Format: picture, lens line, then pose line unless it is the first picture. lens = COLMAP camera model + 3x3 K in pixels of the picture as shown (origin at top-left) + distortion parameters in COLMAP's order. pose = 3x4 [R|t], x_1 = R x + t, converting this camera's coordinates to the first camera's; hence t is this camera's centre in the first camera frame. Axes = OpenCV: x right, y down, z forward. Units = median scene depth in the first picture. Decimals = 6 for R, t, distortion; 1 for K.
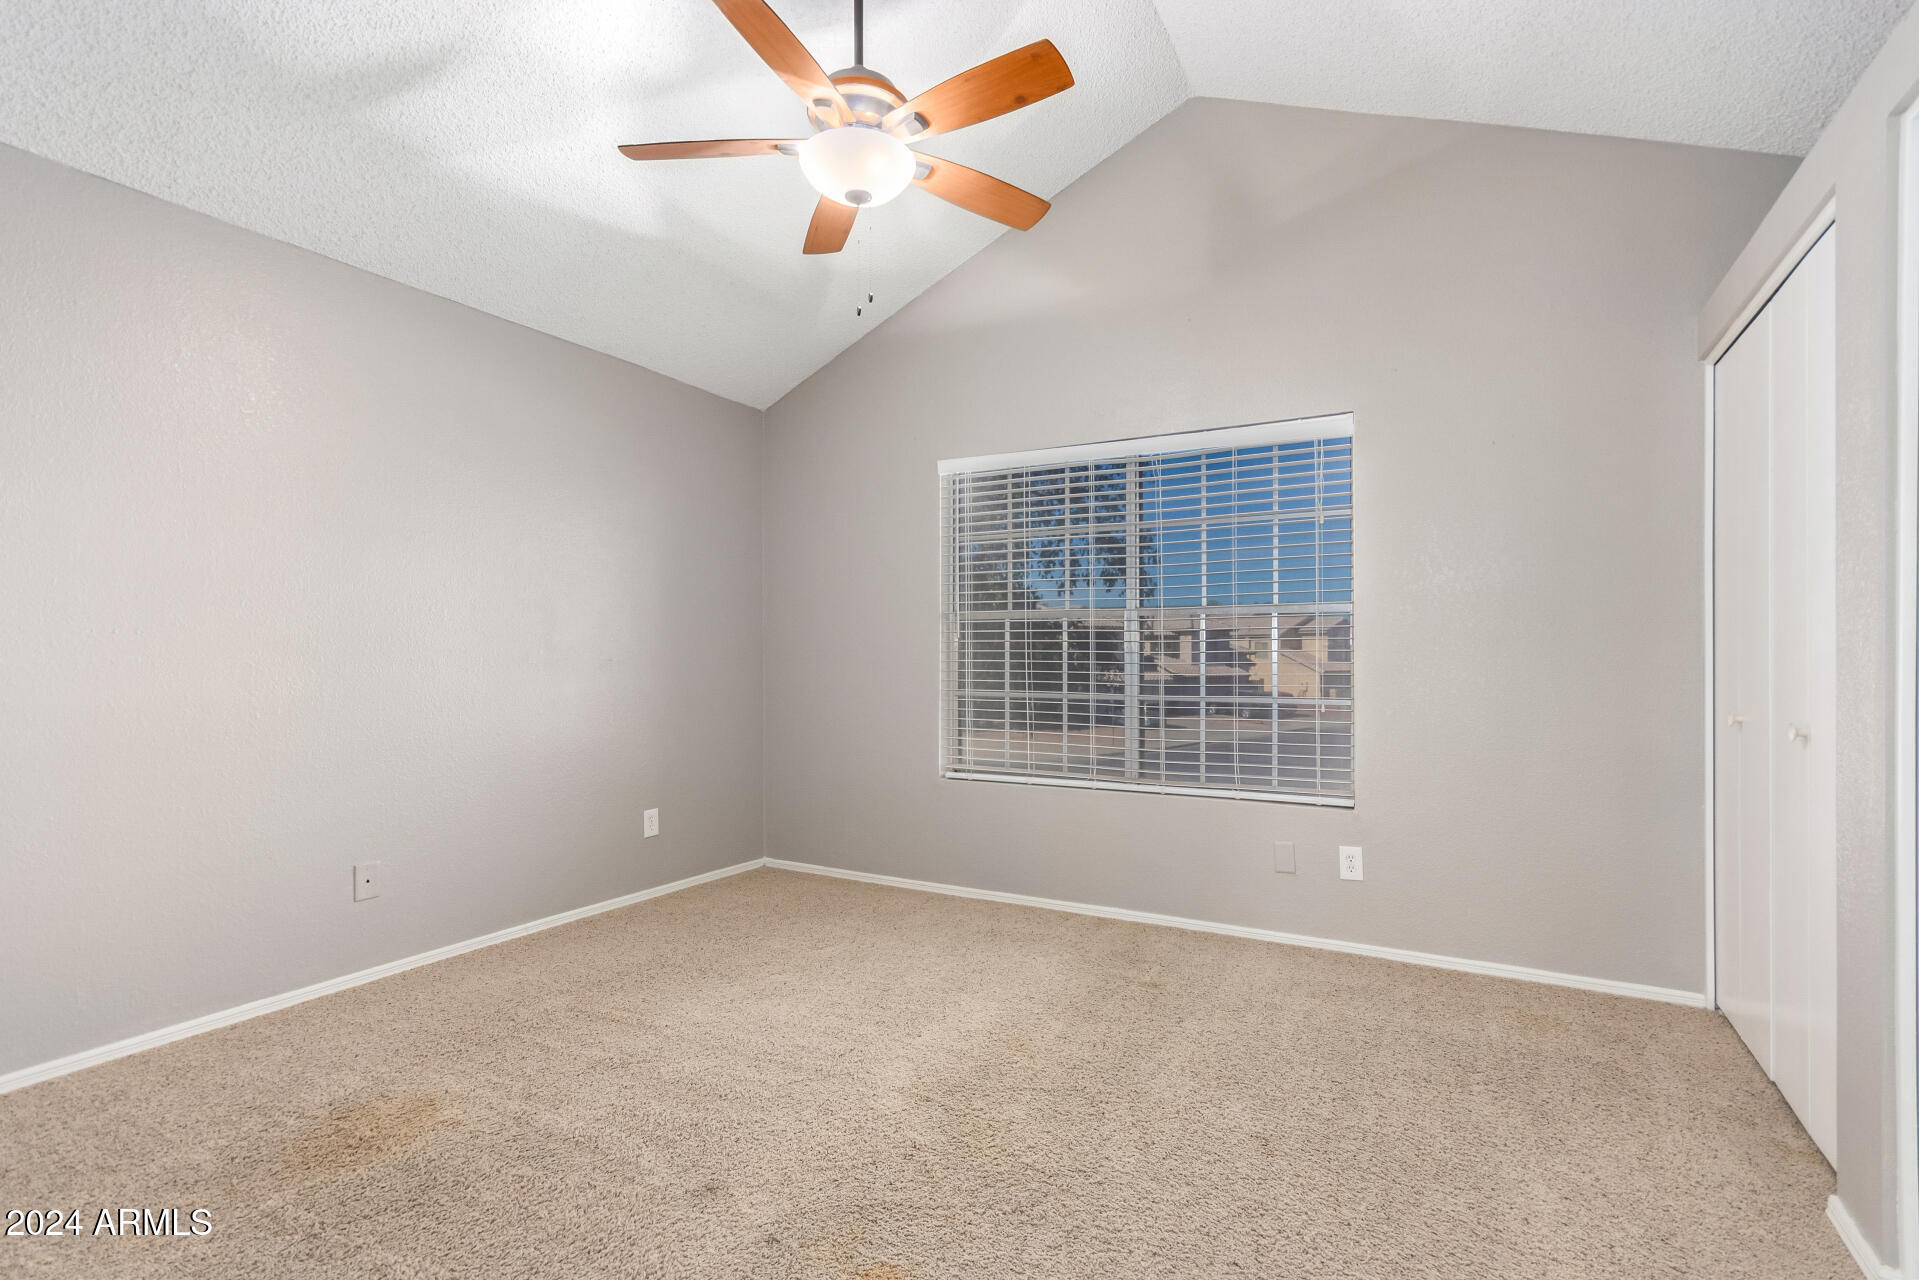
lens RADIAL K [[899.4, 0, 954.0], [0, 899.4, 641.3], [0, 0, 1]] dist [-0.000752, -0.000929]
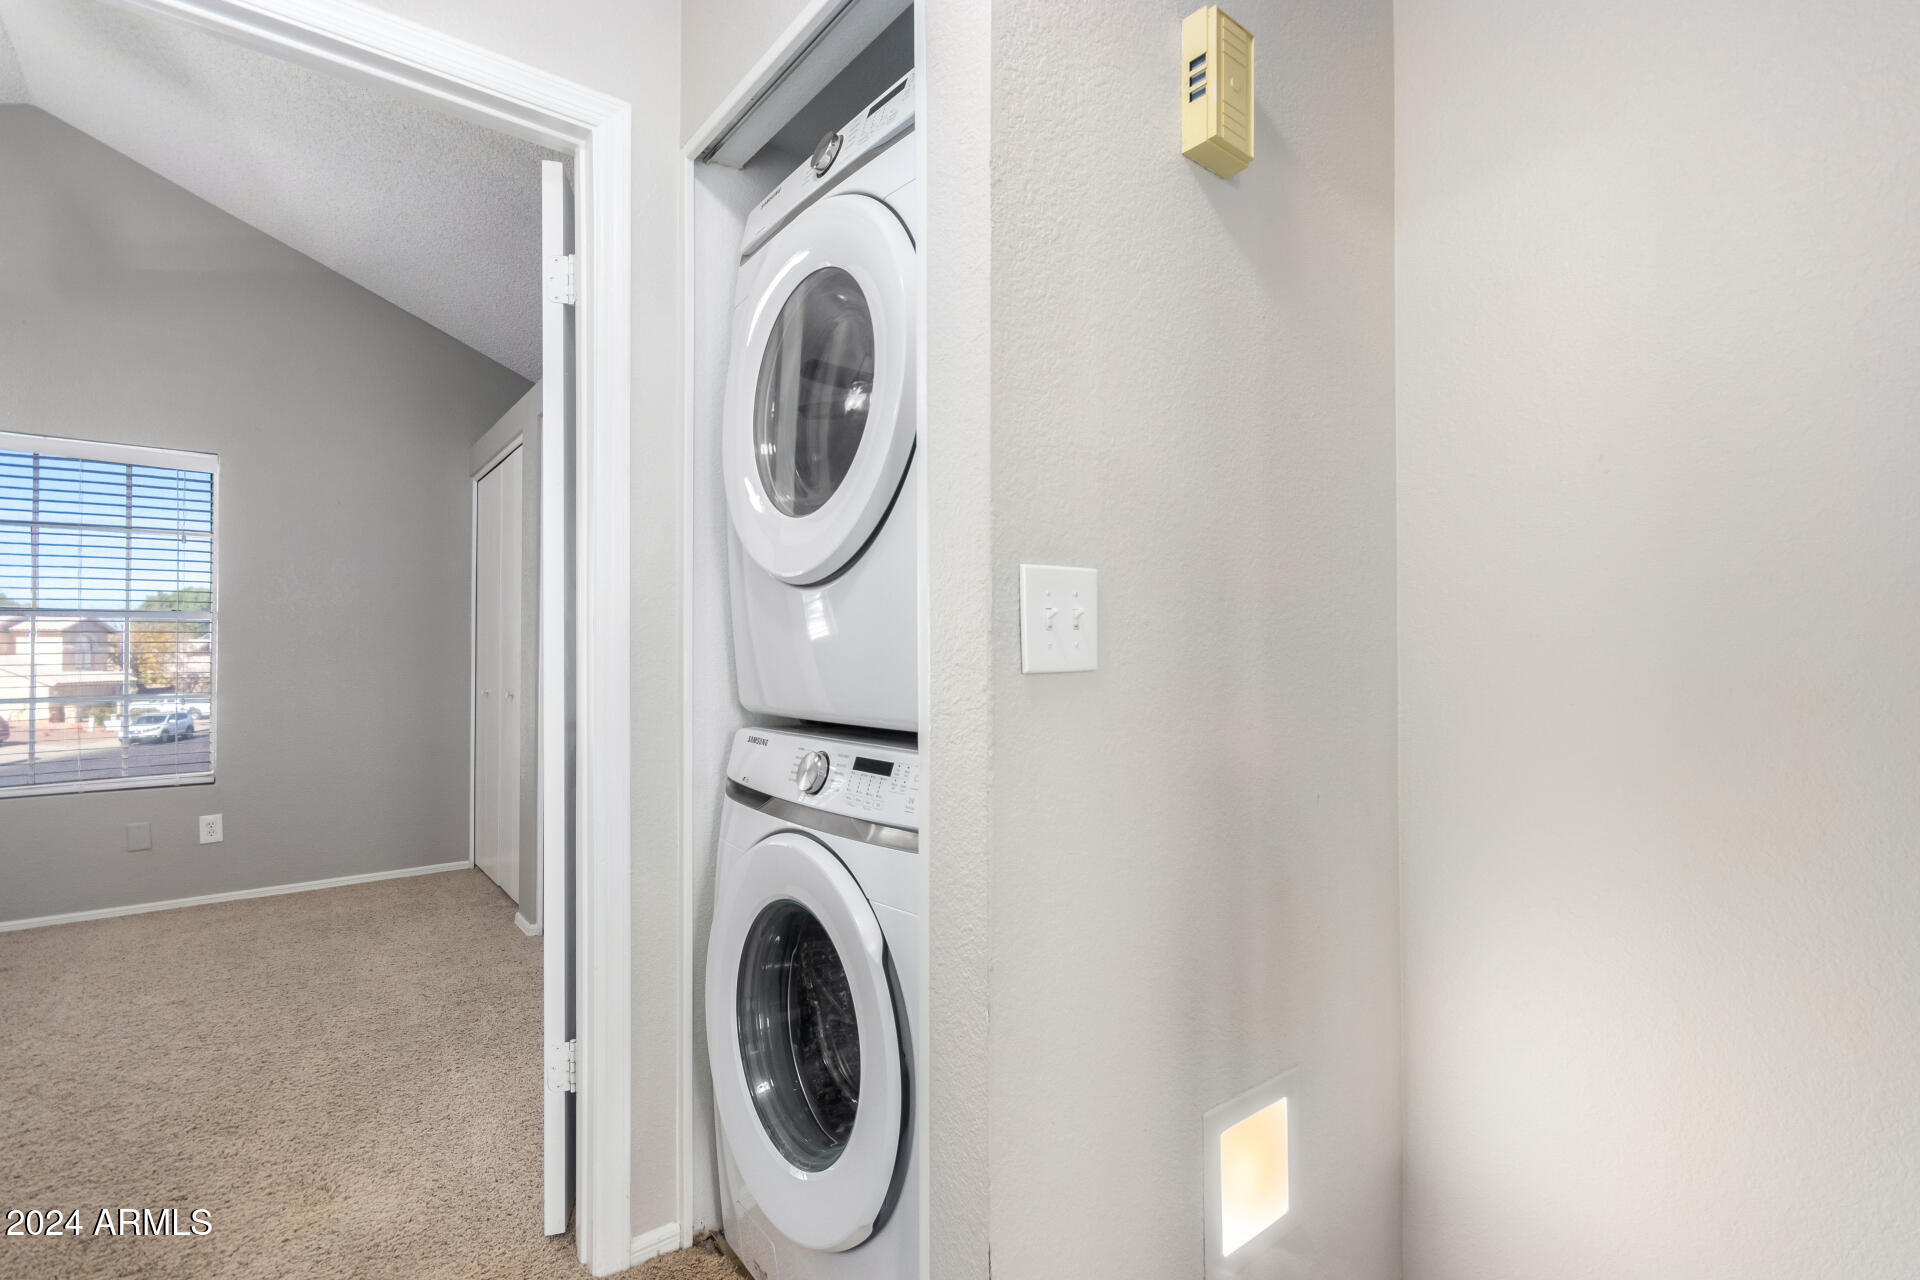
lens RADIAL K [[899.9, 0, 954.5], [0, 899.9, 641.3], [0, 0, 1]] dist [-0.000752, -0.000929]
pose [[0.387182, 0.012448, 0.921919, -0.402710], [-0.005832, 0.999922, -0.011052, 0.006984], [-0.921985, -0.001097, 0.387224, -0.536099]]
